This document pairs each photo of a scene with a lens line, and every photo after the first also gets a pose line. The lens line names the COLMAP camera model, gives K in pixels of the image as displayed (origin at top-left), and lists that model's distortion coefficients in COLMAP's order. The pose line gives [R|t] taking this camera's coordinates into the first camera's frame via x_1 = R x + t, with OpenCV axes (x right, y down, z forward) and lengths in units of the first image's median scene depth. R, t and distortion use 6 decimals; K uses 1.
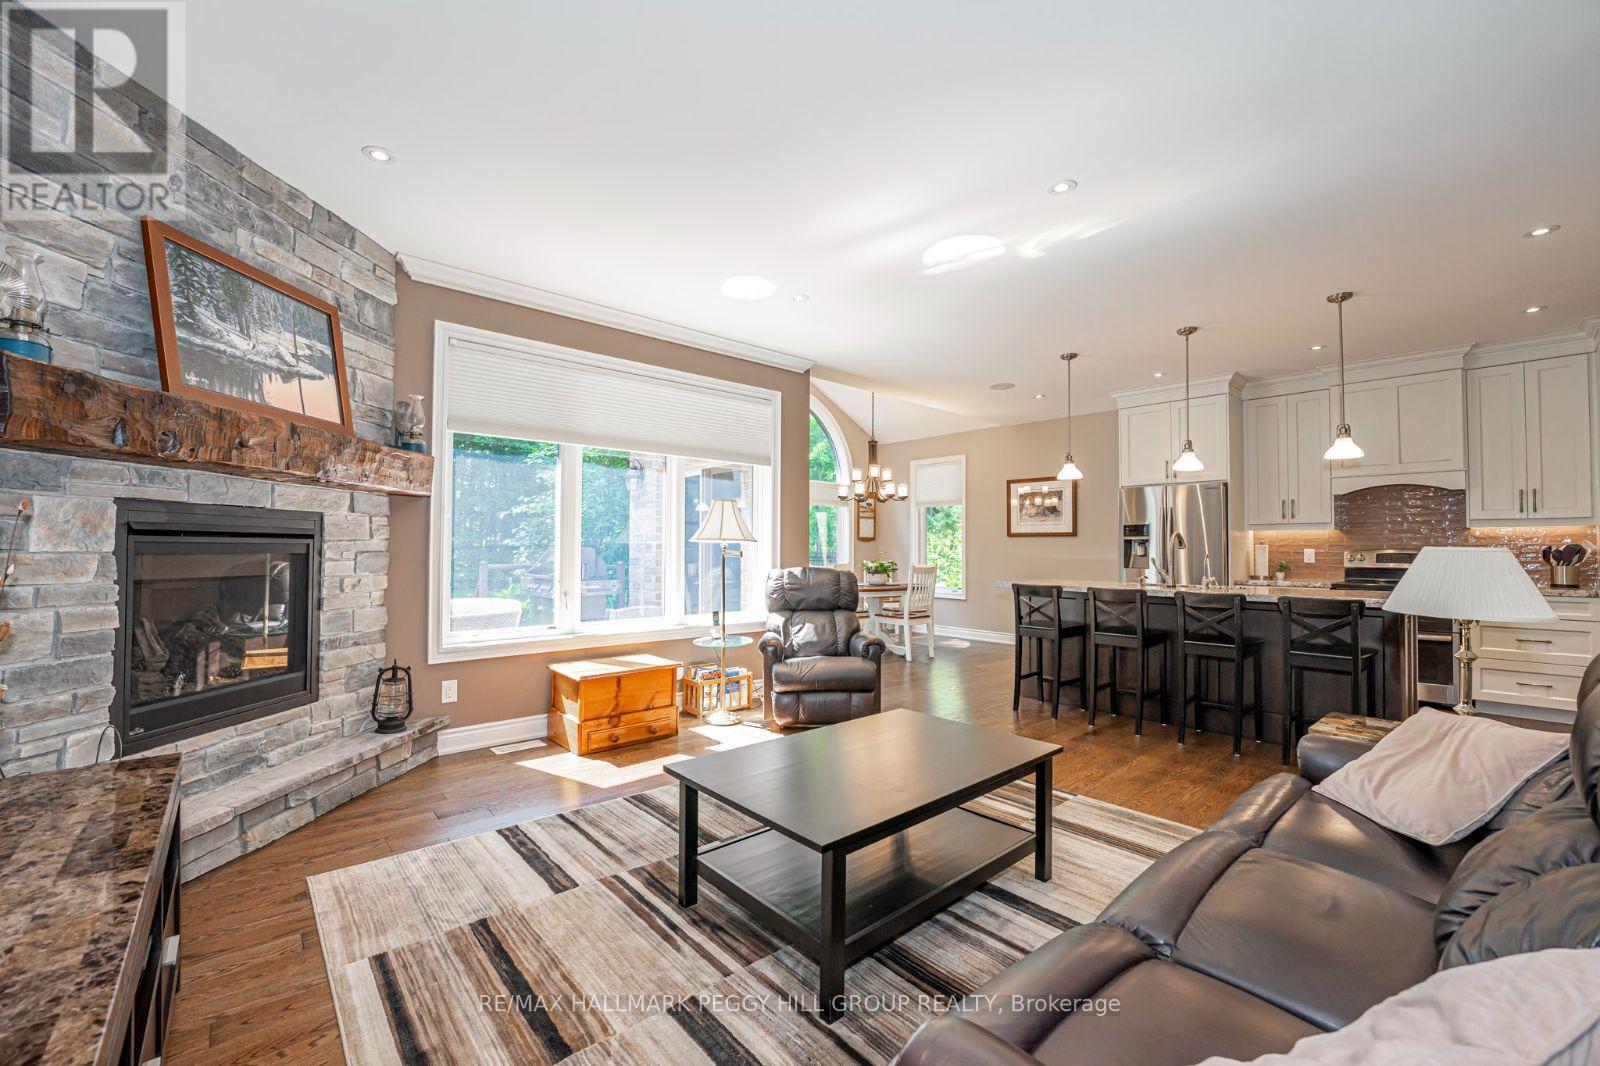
lens RADIAL K [[642.4, 0, 798.4], [0, 642.4, 537.5], [0, 0, 1]] dist [-0.001487, -0.000080]
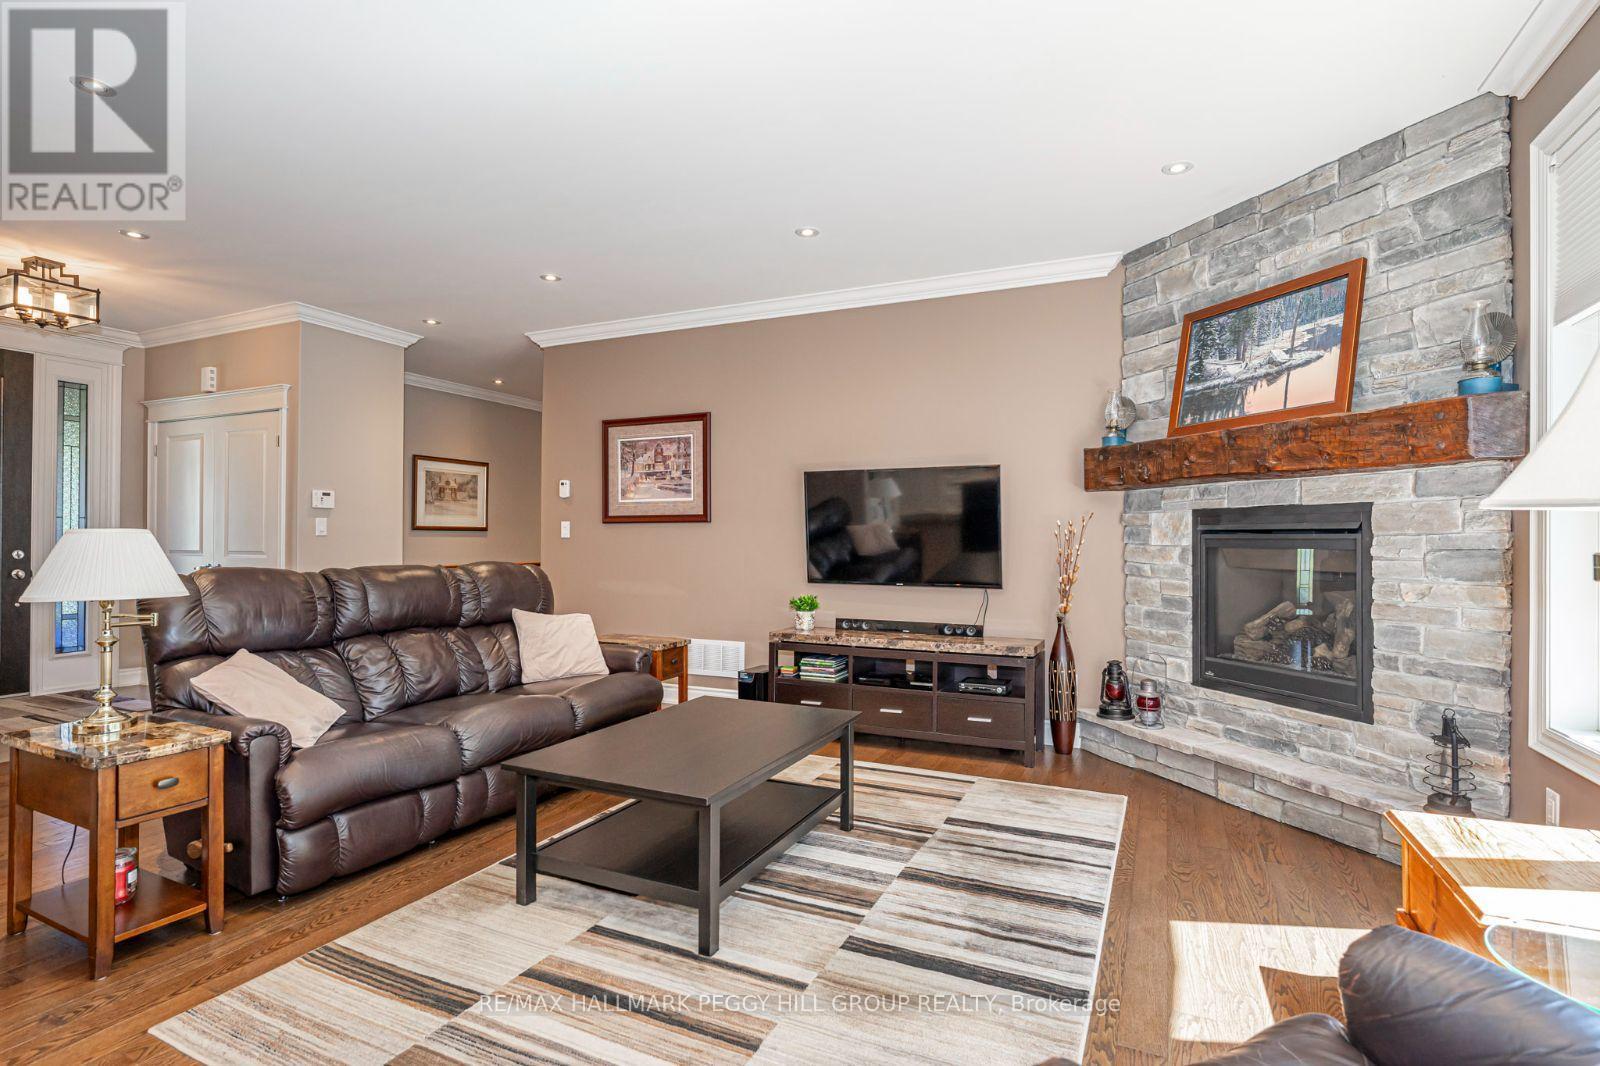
lens RADIAL K [[776.7, 0, 794.7], [0, 776.7, 535.8], [0, 0, 1]] dist [0.000574, -0.000134]
pose [[-0.913299, -0.006831, -0.407232, 0.454773], [0.001937, 0.999775, -0.021114, 0.031349], [0.407285, -0.020072, -0.913081, 1.999947]]
